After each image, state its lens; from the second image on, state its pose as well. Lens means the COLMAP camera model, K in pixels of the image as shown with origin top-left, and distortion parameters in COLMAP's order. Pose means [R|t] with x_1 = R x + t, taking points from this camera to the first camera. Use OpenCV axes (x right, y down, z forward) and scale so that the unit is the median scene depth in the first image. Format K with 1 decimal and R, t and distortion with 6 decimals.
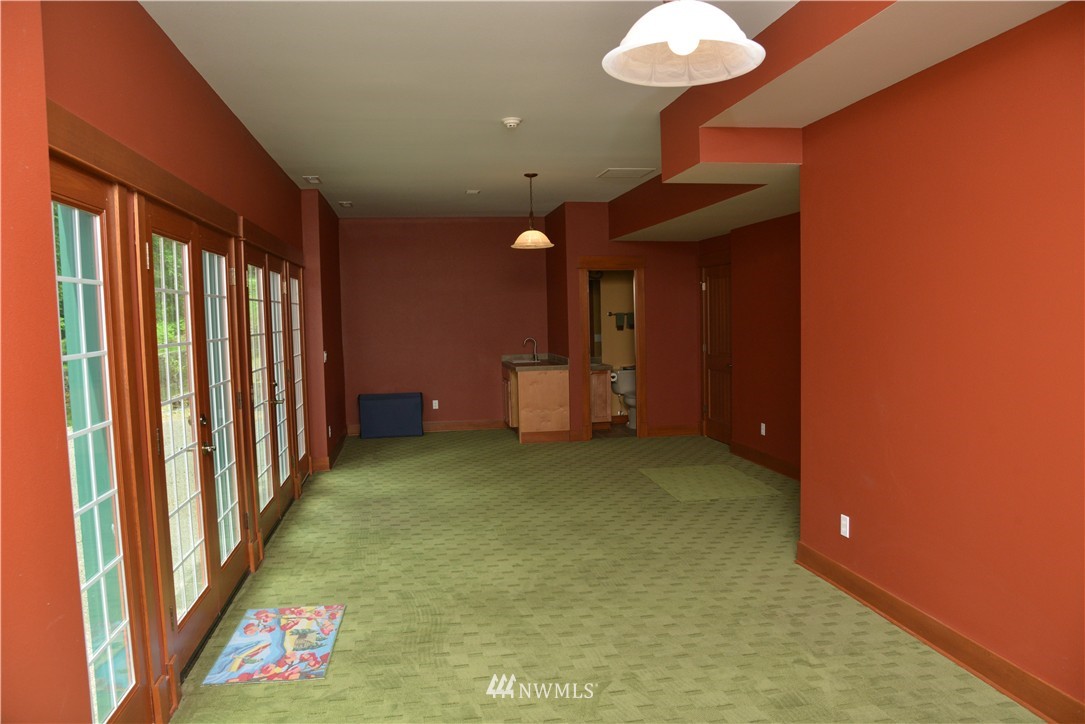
lens RADIAL K [[738.1, 0, 543.4], [0, 738.1, 363.3], [0, 0, 1]] dist [-0.094275, 0.031069]
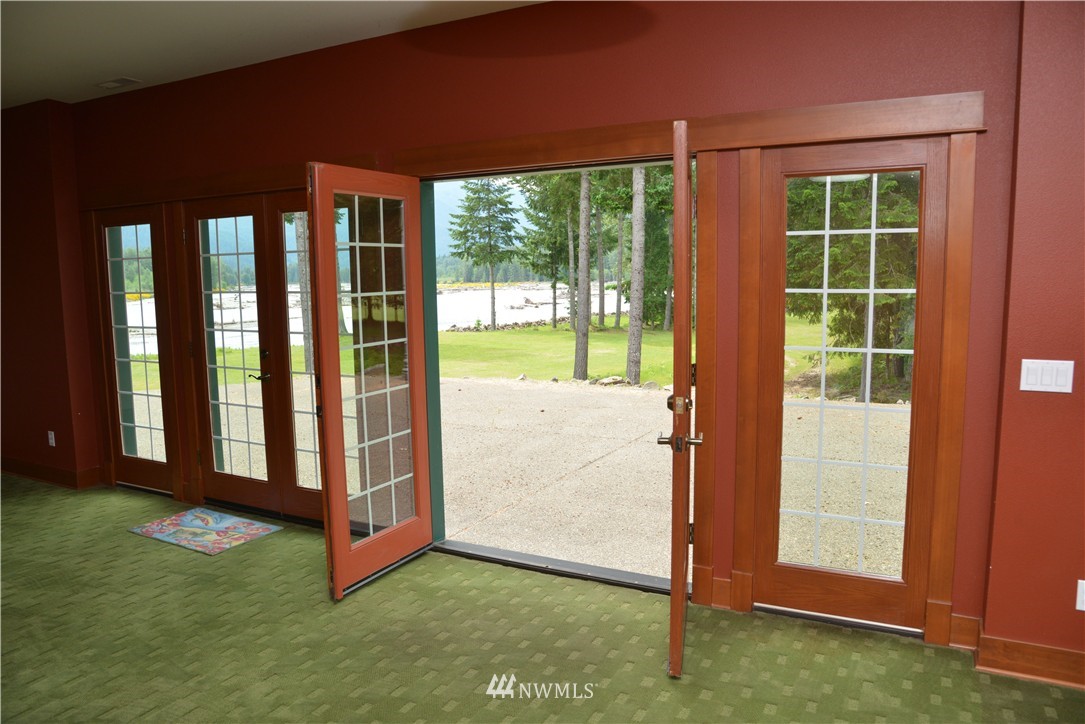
lens RADIAL K [[738.1, 0, 546.5], [0, 738.1, 361.0], [0, 0, 1]] dist [-0.094275, 0.031069]
pose [[-0.596038, 0.126628, -0.792909, 0.257957], [-0.028338, 0.983554, 0.178377, -0.161411], [0.802456, 0.128789, -0.582647, 2.174305]]
